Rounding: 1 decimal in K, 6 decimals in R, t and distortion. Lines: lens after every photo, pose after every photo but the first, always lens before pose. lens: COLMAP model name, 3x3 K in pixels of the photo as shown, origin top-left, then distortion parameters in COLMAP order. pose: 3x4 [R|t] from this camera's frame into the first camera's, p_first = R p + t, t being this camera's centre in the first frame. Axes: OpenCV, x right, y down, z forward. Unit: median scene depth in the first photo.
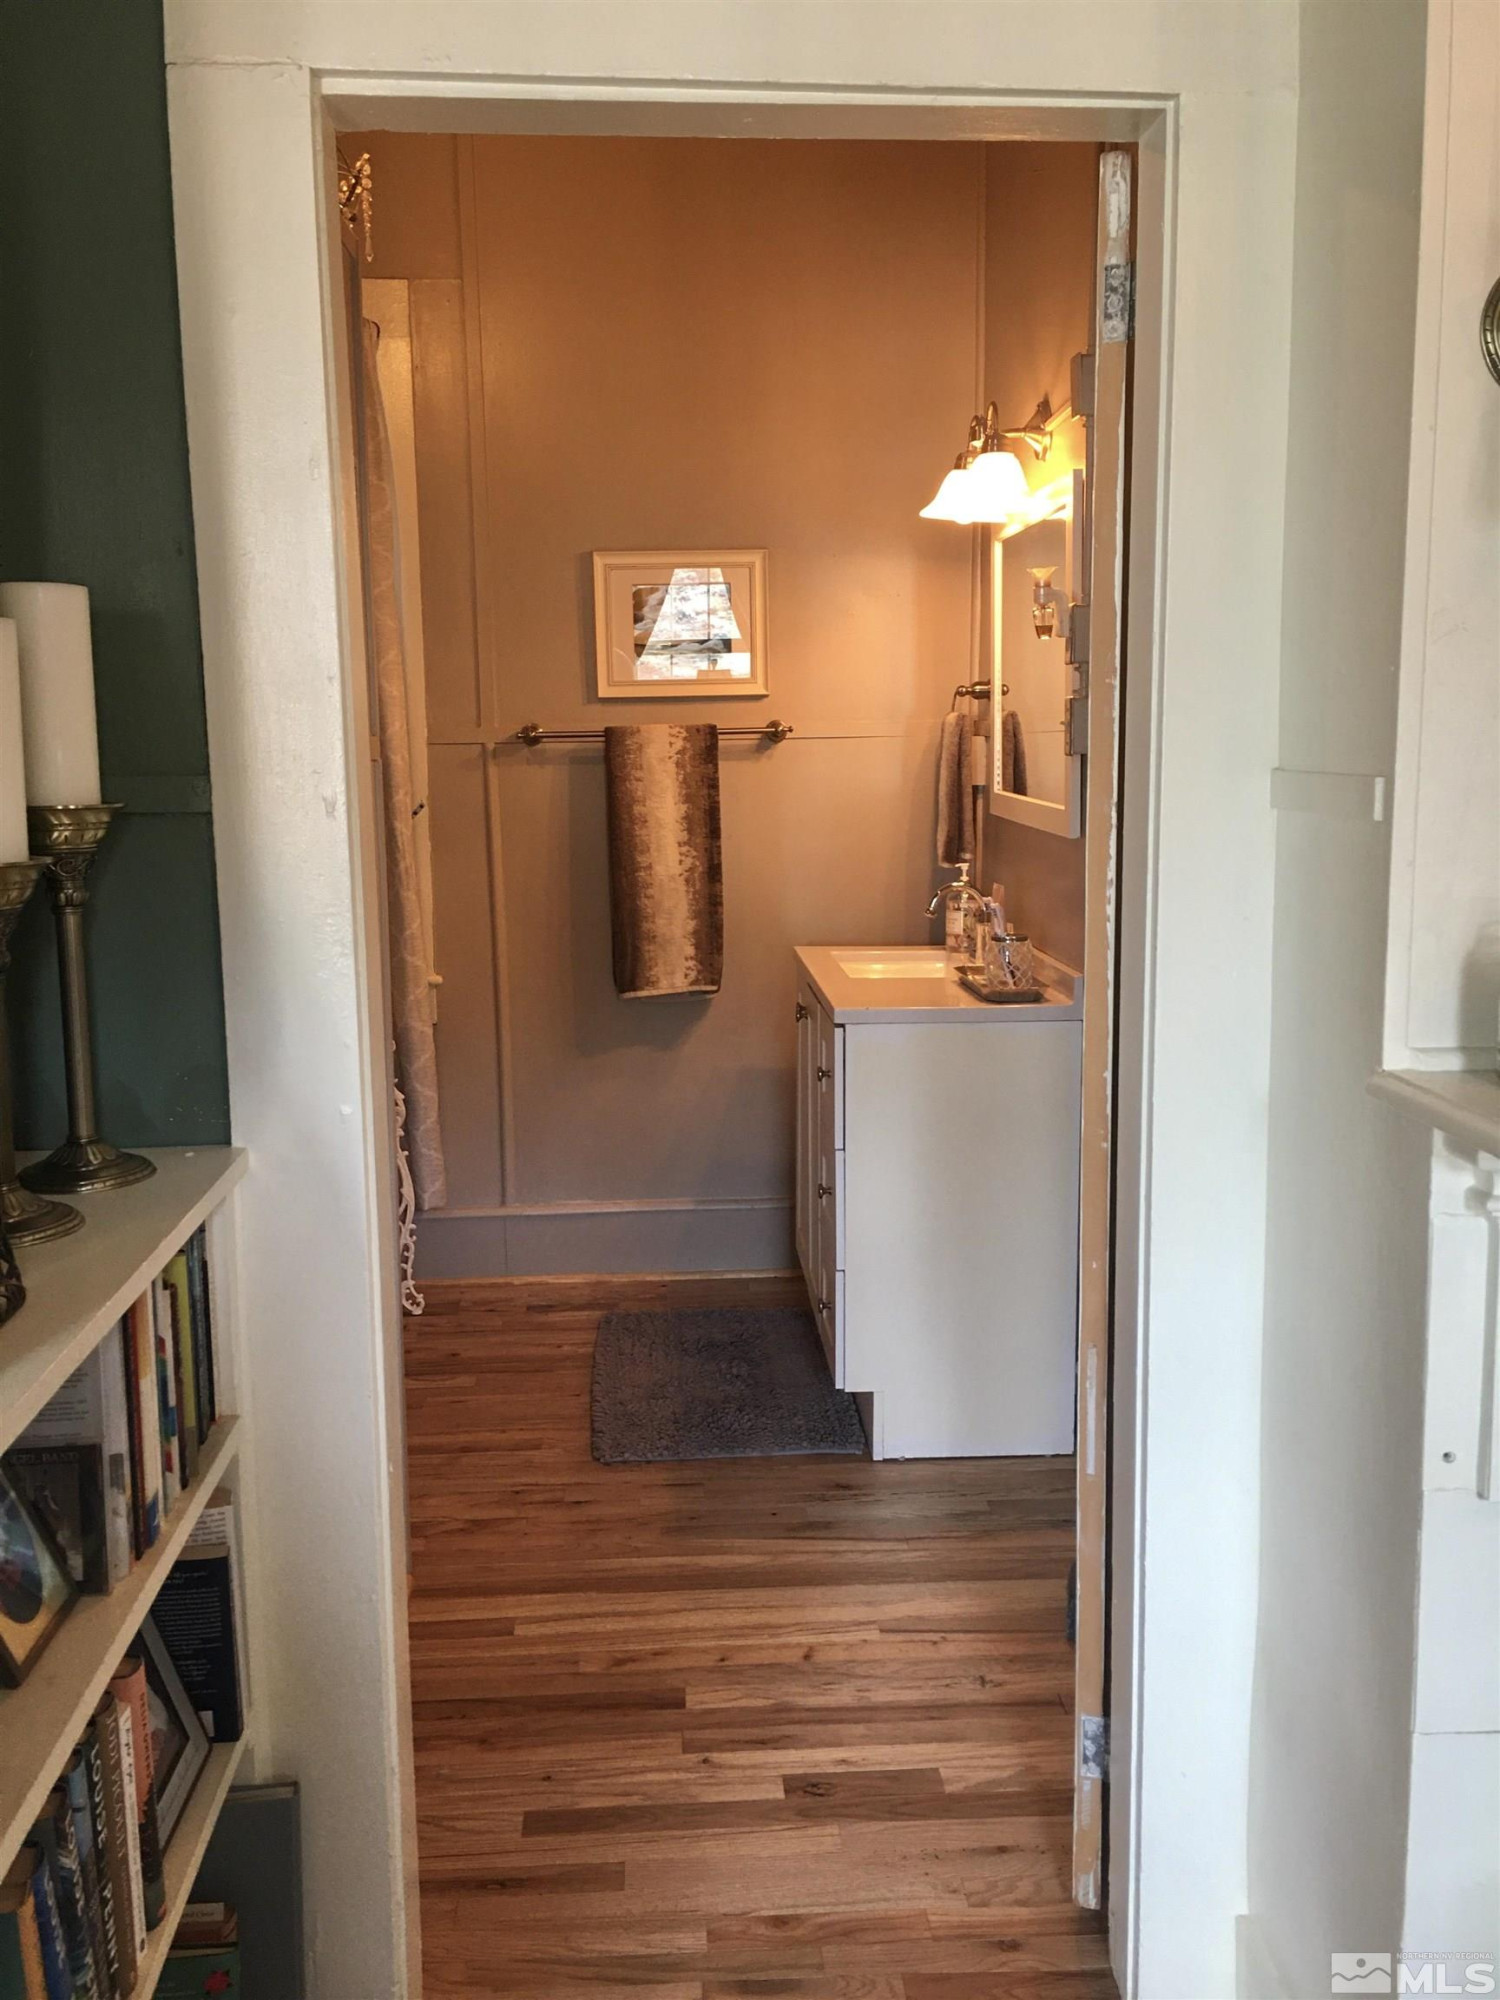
lens RADIAL K [[1728.5, 0, 747.0], [0, 1728.5, 994.3], [0, 0, 1]] dist [0.080453, -0.109731]
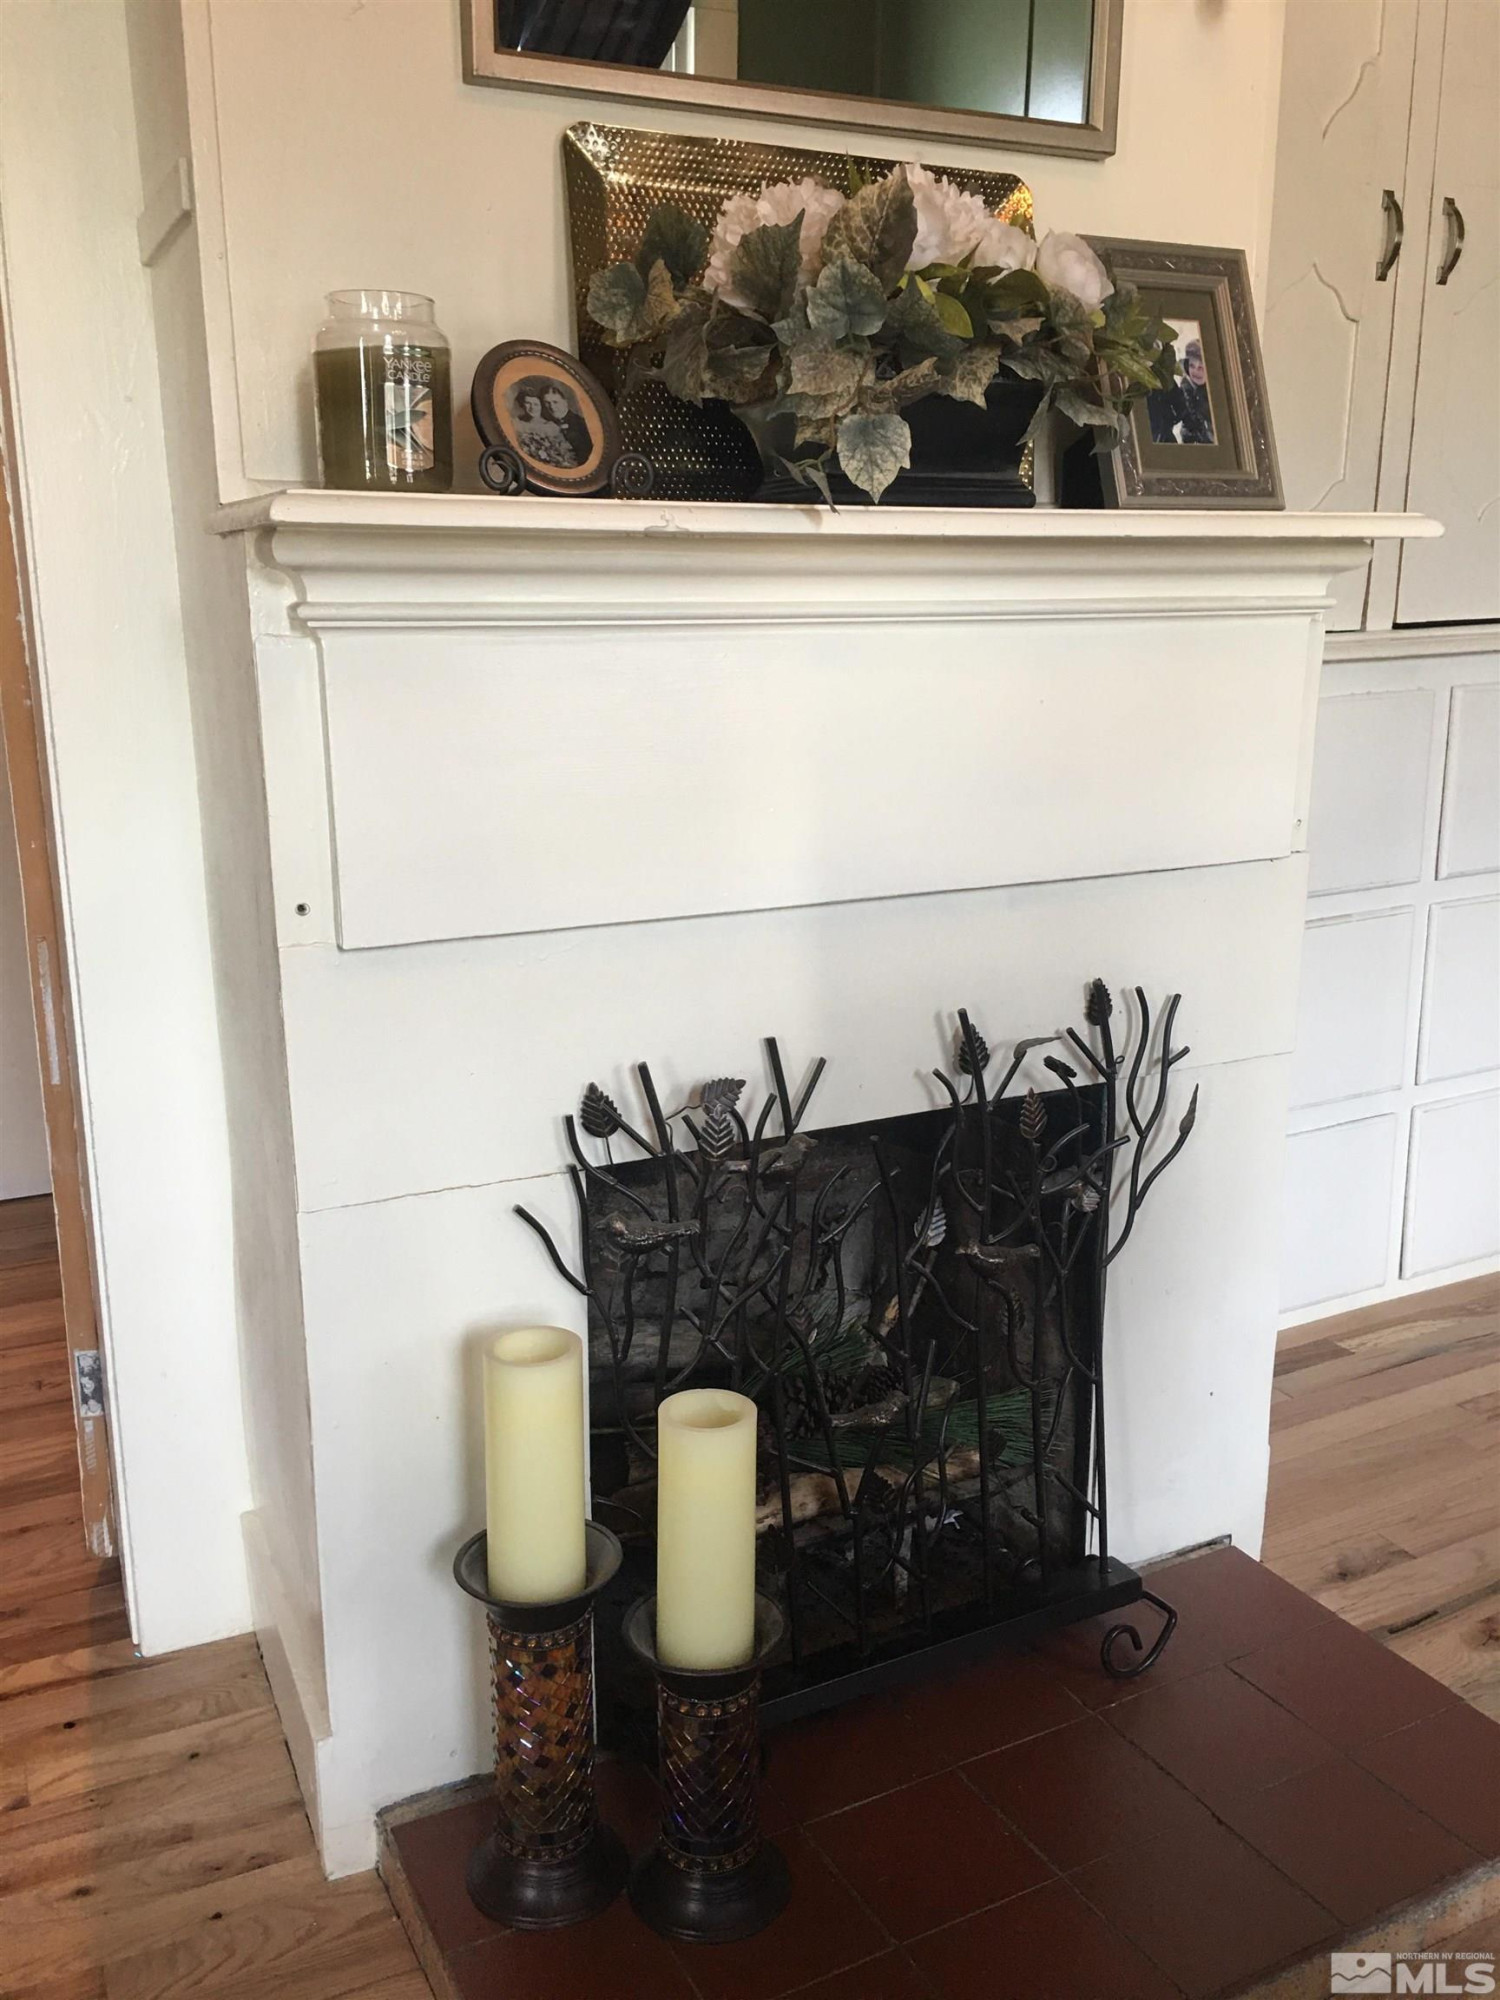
lens RADIAL K [[1728.5, 0, 754.3], [0, 1728.5, 994.8], [0, 0, 1]] dist [0.080453, -0.109731]
pose [[0.916027, -0.089031, 0.391112, 0.175737], [0.056187, 0.993923, 0.094655, 0.161600], [-0.397163, -0.064731, 0.915462, 0.041228]]
